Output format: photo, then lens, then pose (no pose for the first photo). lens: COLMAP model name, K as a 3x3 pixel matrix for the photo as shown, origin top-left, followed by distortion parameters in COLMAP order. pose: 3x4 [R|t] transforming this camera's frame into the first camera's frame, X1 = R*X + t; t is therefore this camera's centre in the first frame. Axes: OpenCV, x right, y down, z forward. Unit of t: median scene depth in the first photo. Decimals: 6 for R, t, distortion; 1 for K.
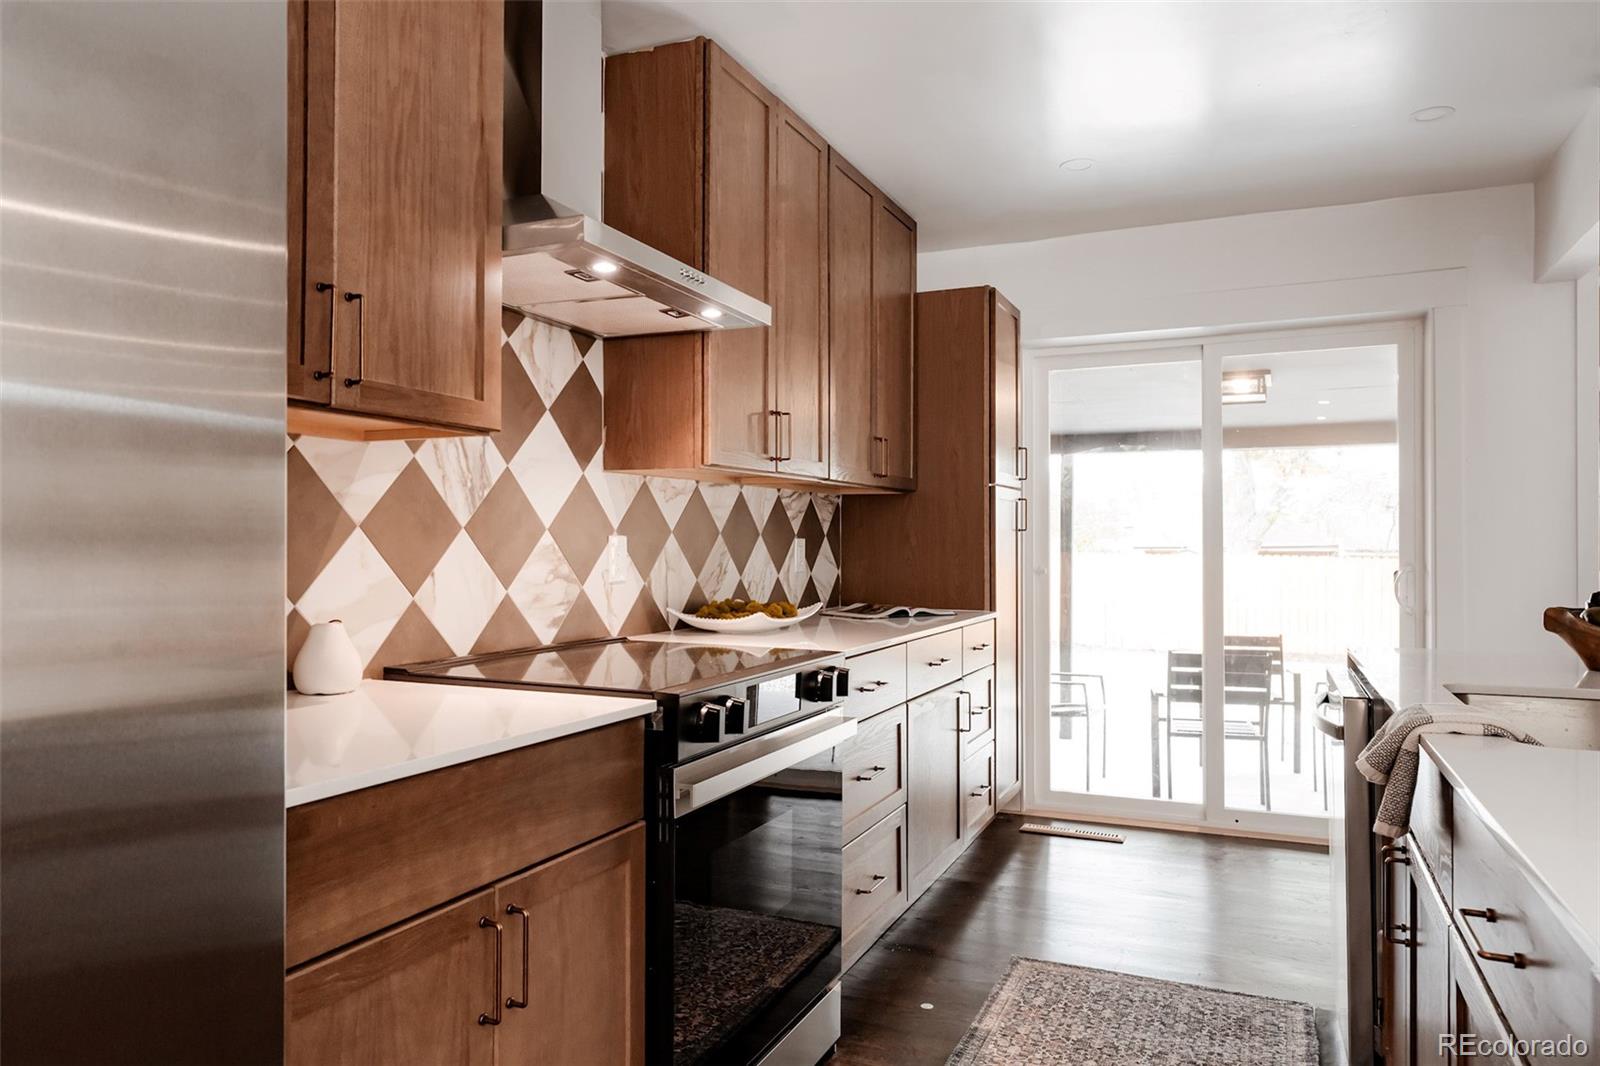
lens RADIAL K [[1076.4, 0, 799.0], [0, 1076.4, 531.7], [0, 0, 1]] dist [0.002174, 0.003487]
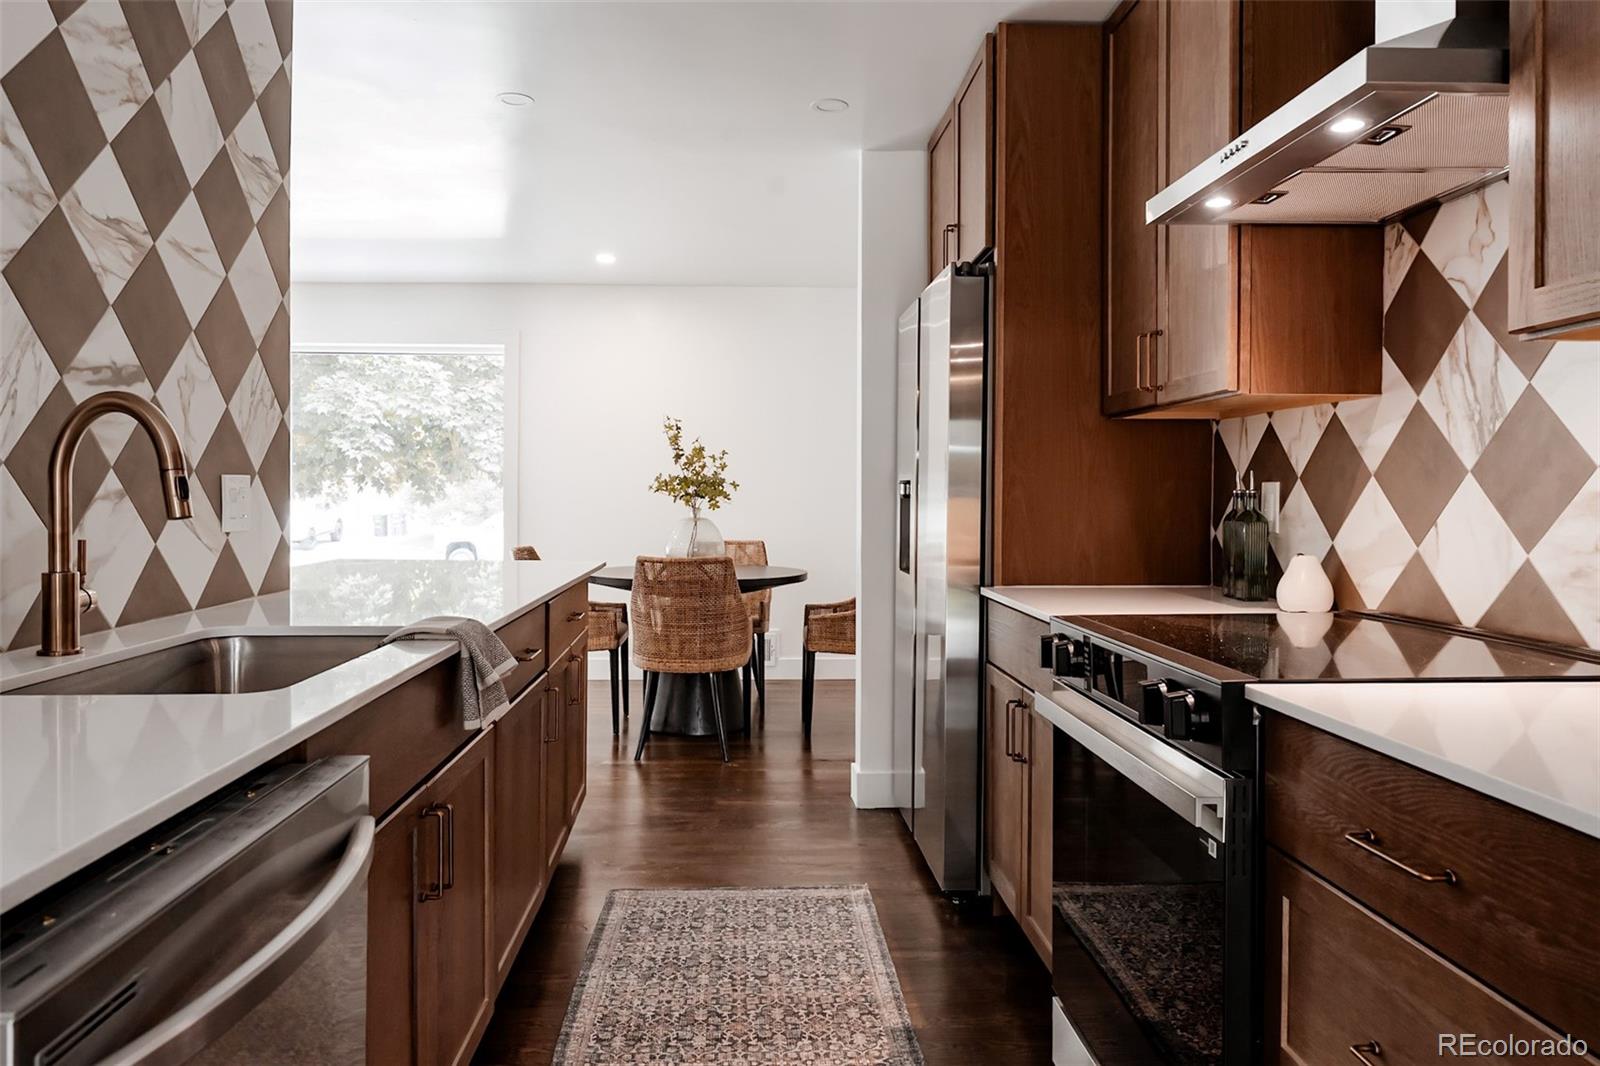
lens RADIAL K [[1076.4, 0, 786.6], [0, 1076.4, 521.8], [0, 0, 1]] dist [0.002174, 0.003487]
pose [[-0.894318, 0.005313, -0.447400, 0.447641], [-0.000143, 0.999926, 0.012160, 0.021109], [0.447431, 0.010939, -0.894251, 1.271179]]
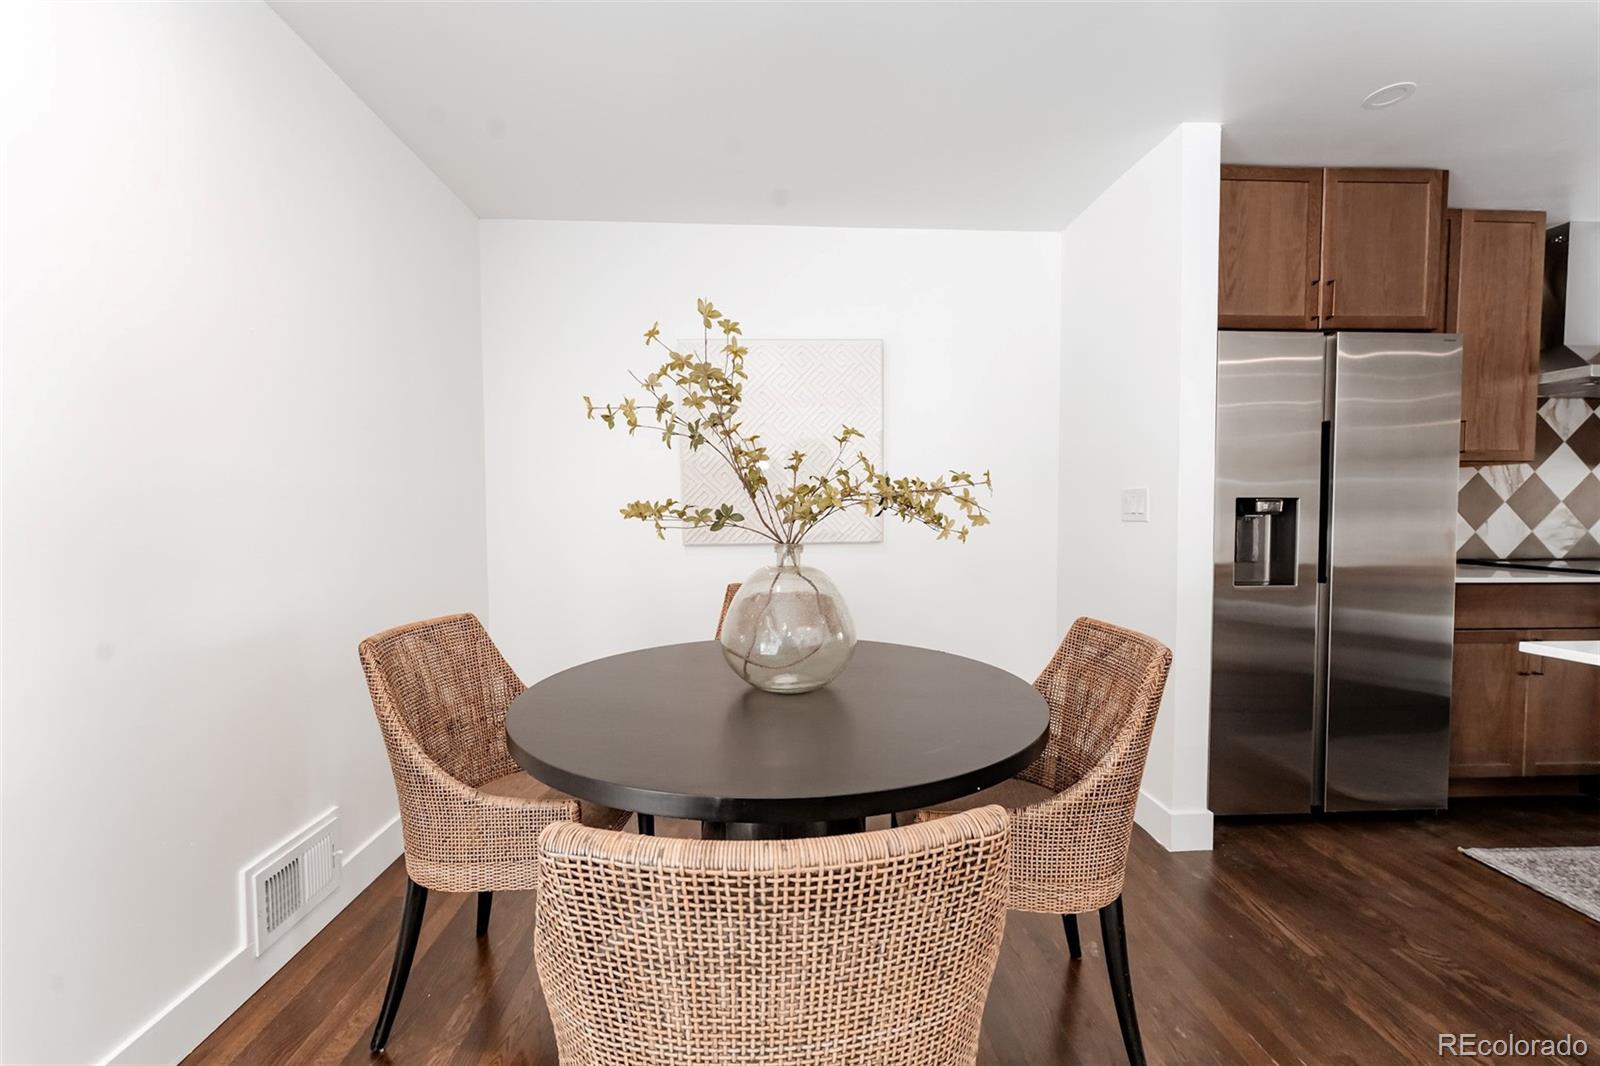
lens RADIAL K [[653.1, 0, 806.9], [0, 653.1, 545.8], [0, 0, 1]] dist [0.000714, 0.000361]
pose [[0.457291, 0.041100, -0.888367, 0.197761], [0.014984, 0.998434, 0.053906, -0.005722], [0.889191, -0.037962, 0.455958, -0.767001]]
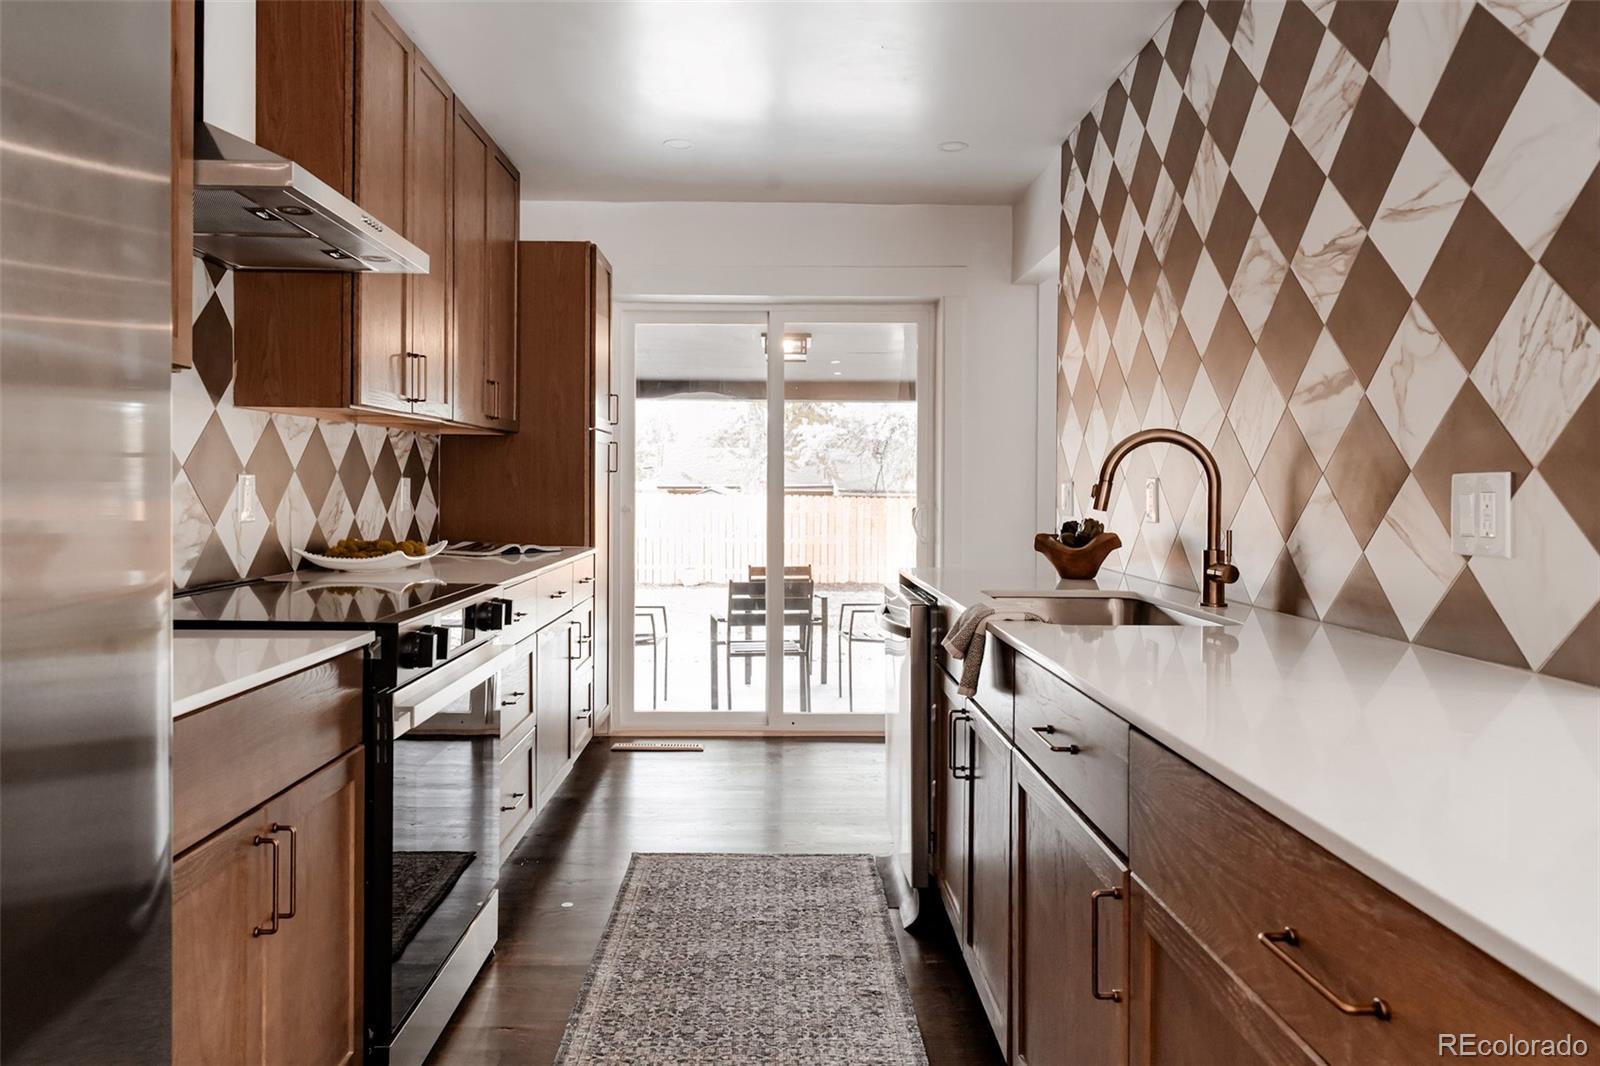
lens RADIAL K [[1076.4, 0, 777.2], [0, 1076.4, 491.3], [0, 0, 1]] dist [0.002174, 0.003487]
pose [[0.912075, 0.003353, 0.410010, -0.135454], [-0.010748, 0.999818, 0.015733, -0.001215], [-0.409883, -0.018757, 0.911945, -0.083962]]
